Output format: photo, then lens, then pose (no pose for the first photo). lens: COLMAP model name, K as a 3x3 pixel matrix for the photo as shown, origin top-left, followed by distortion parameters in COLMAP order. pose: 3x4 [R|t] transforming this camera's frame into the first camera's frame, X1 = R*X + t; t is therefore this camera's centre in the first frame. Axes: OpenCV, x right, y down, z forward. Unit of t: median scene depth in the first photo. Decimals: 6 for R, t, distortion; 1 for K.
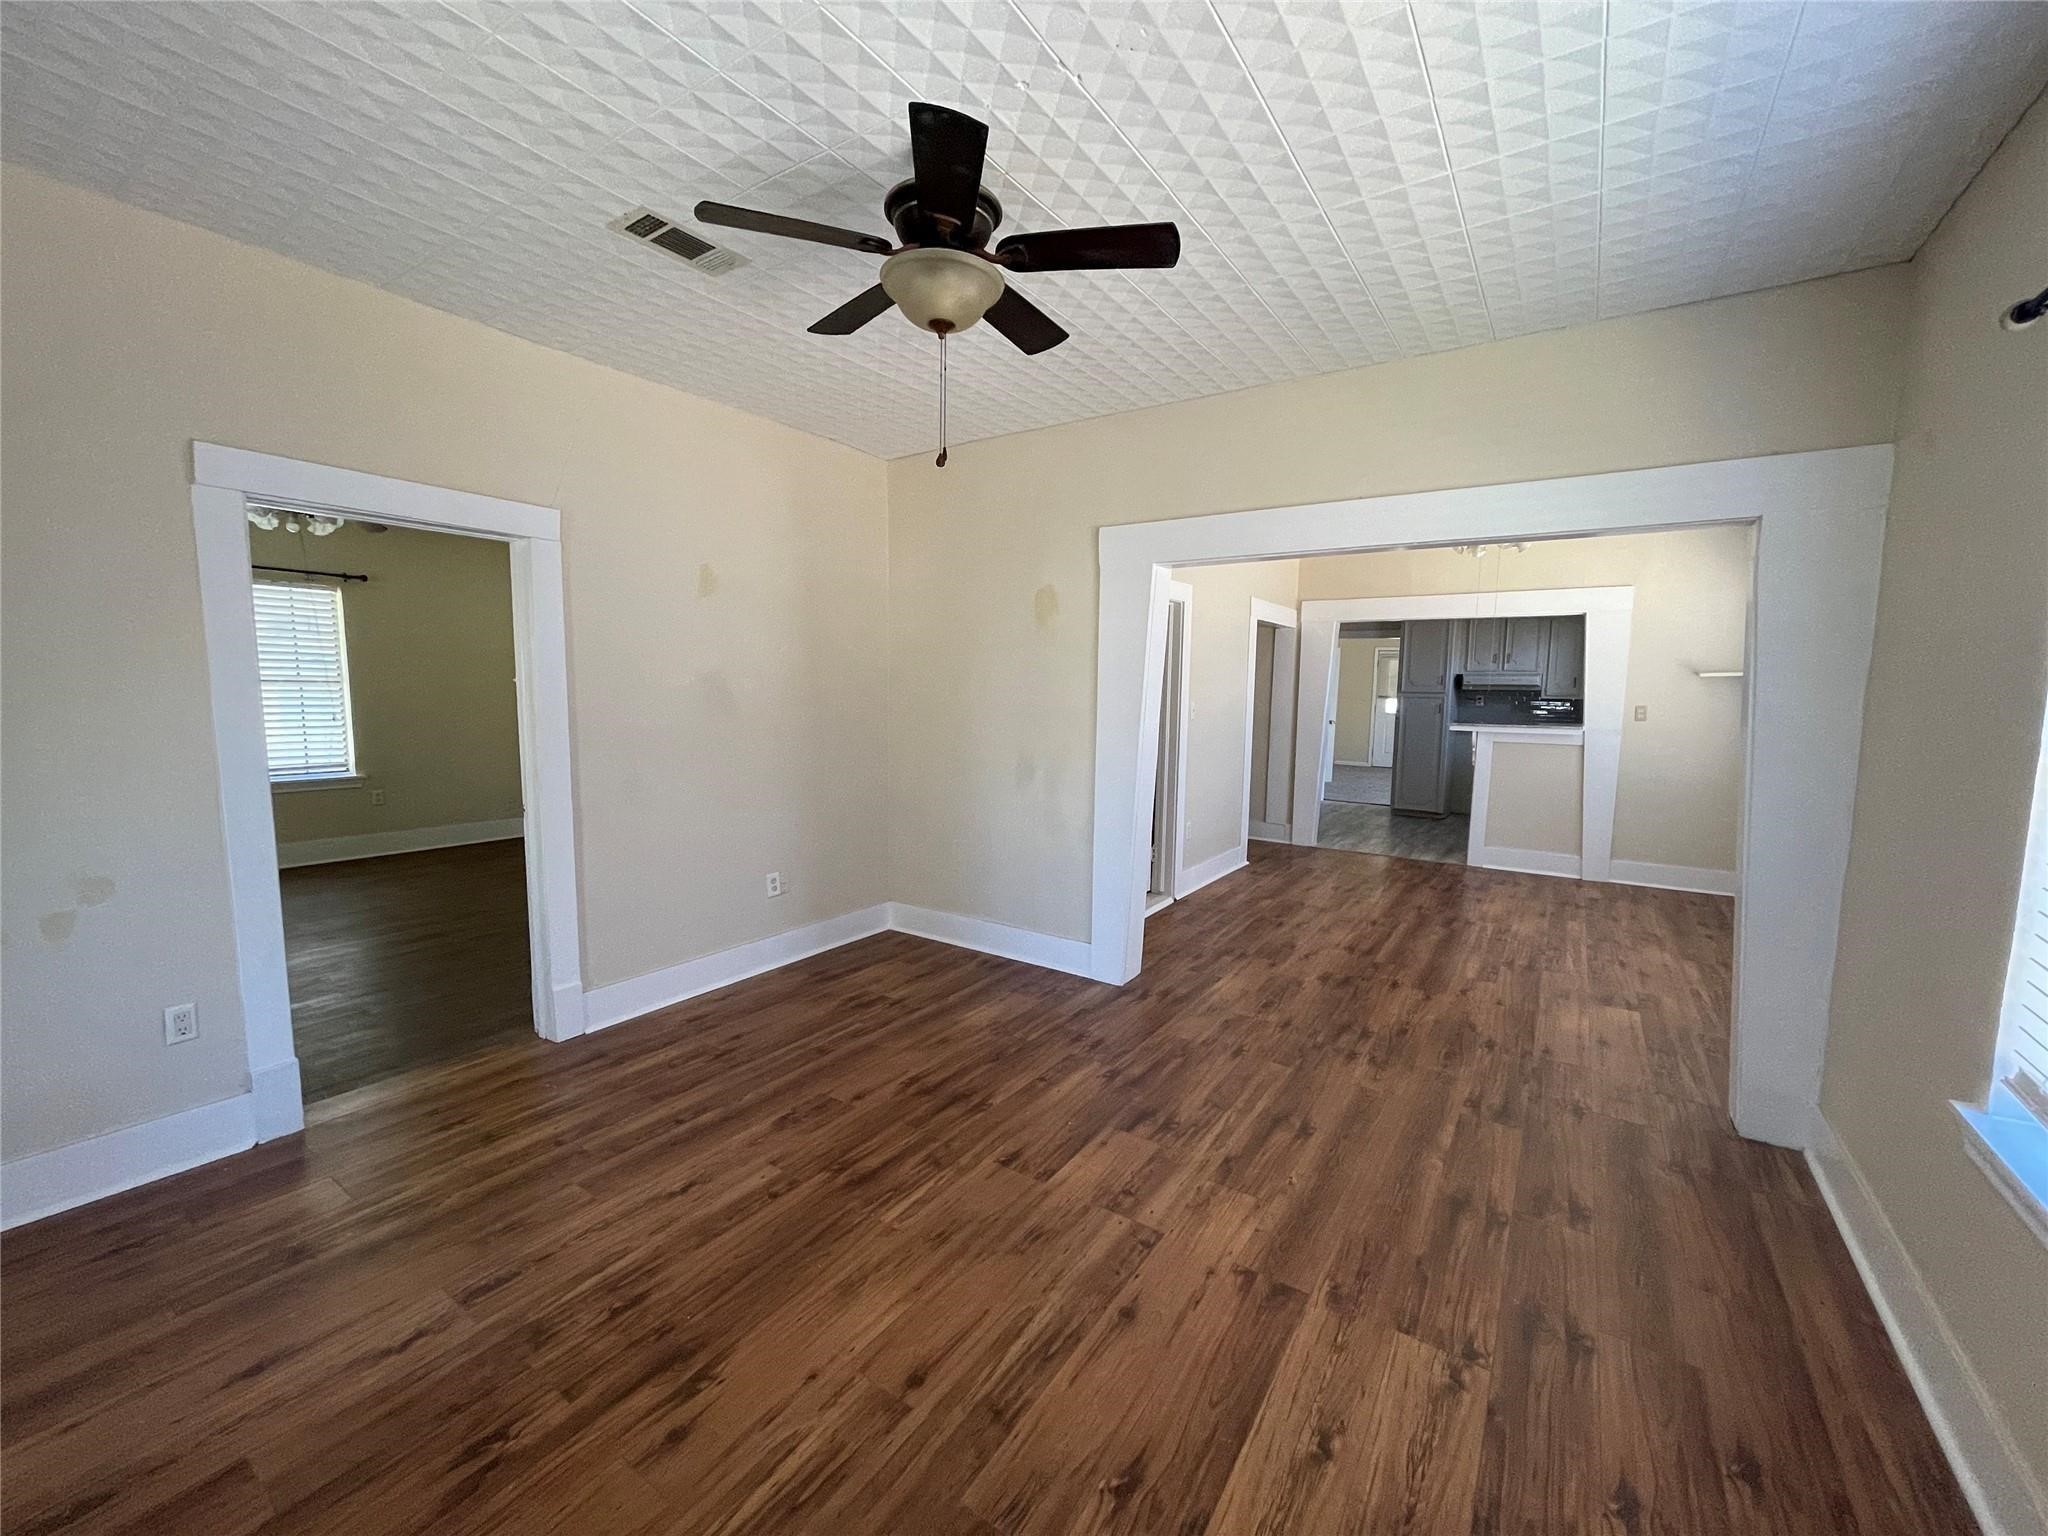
lens RADIAL K [[829.2, 0, 1014.4], [0, 829.2, 771.0], [0, 0, 1]] dist [0.003032, 0.000368]
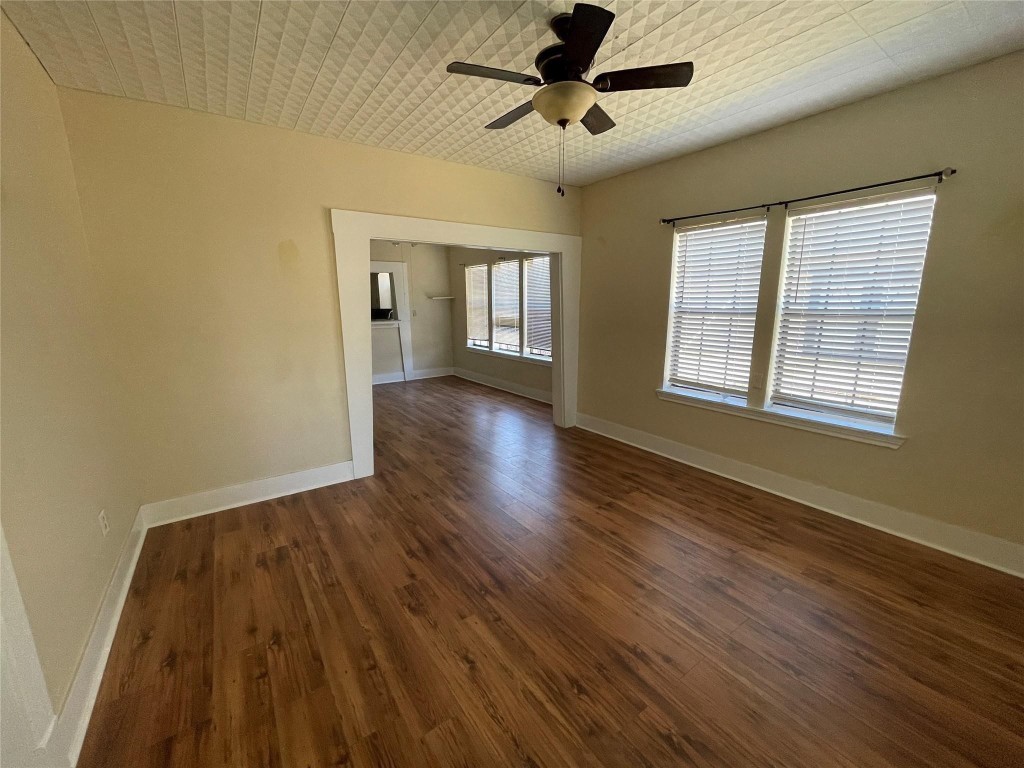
lens RADIAL K [[414.6, 0, 508.0], [0, 414.6, 381.7], [0, 0, 1]] dist [0.003032, 0.000368]
pose [[0.355629, -0.194692, 0.914124, -0.760371], [0.117193, 0.979633, 0.163051, -0.074335], [-0.927250, 0.049143, 0.371203, 0.513605]]
